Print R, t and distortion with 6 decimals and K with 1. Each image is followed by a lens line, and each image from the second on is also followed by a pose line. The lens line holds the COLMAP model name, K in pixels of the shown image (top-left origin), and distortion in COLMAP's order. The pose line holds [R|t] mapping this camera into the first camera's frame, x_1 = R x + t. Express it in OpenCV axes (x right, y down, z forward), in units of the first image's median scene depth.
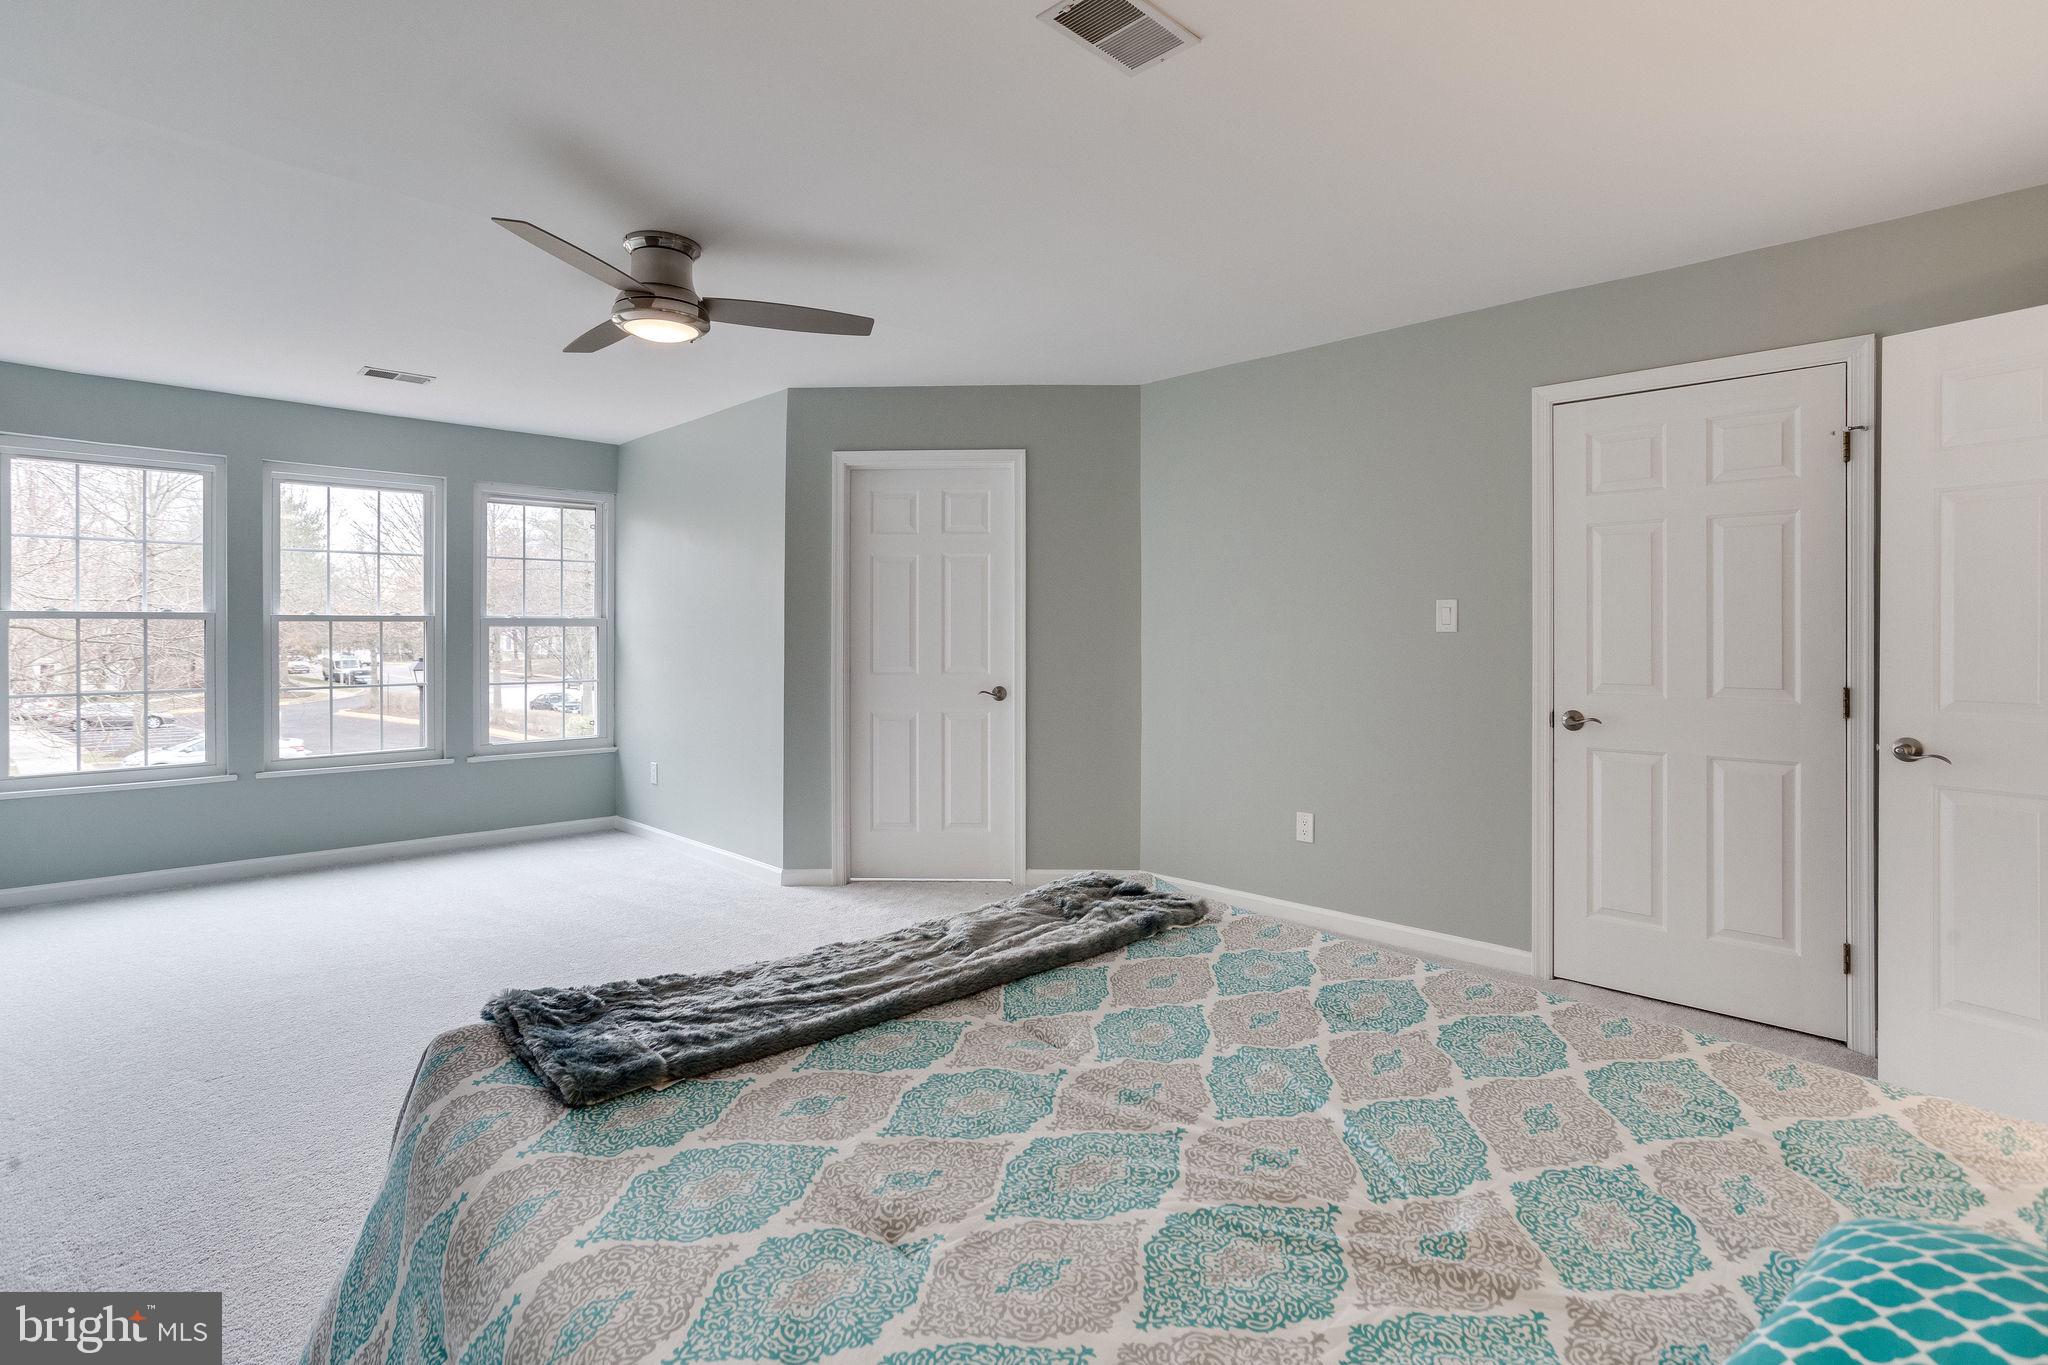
lens RADIAL K [[1004.8, 0, 1023.4], [0, 1004.8, 631.3], [0, 0, 1]] dist [0.040190, 0.000321]
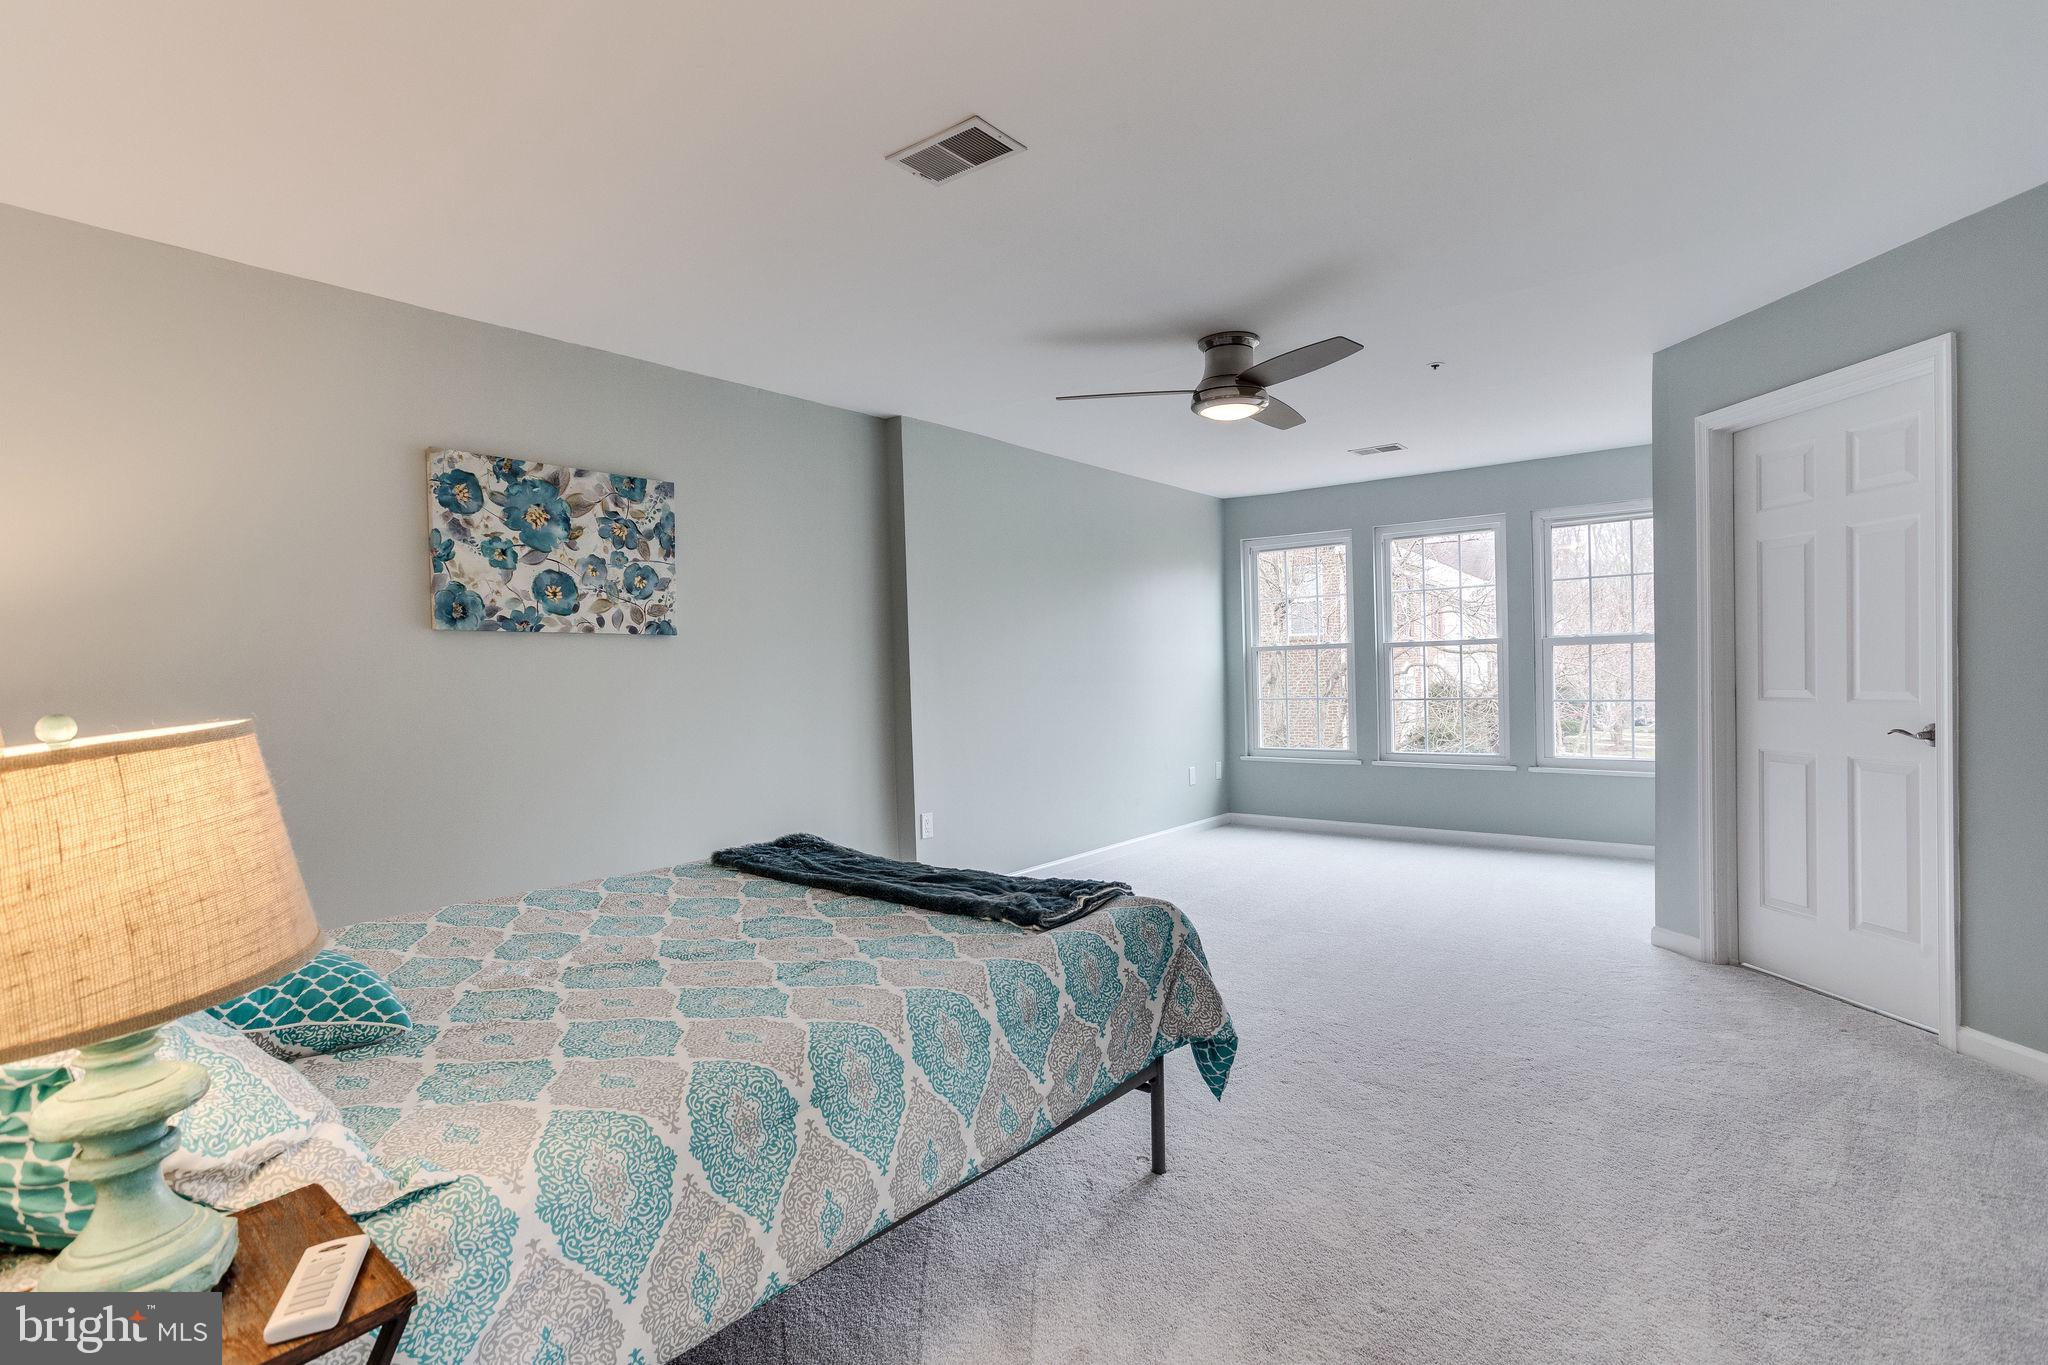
lens RADIAL K [[1009.8, 0, 1021.4], [0, 1009.8, 690.8], [0, 0, 1]] dist [-0.019426, 0.016796]
pose [[0.144039, 0.016719, -0.989431, 0.451501], [0.027211, 0.999412, 0.020849, 0.005386], [0.989198, -0.029926, 0.143500, 0.309974]]
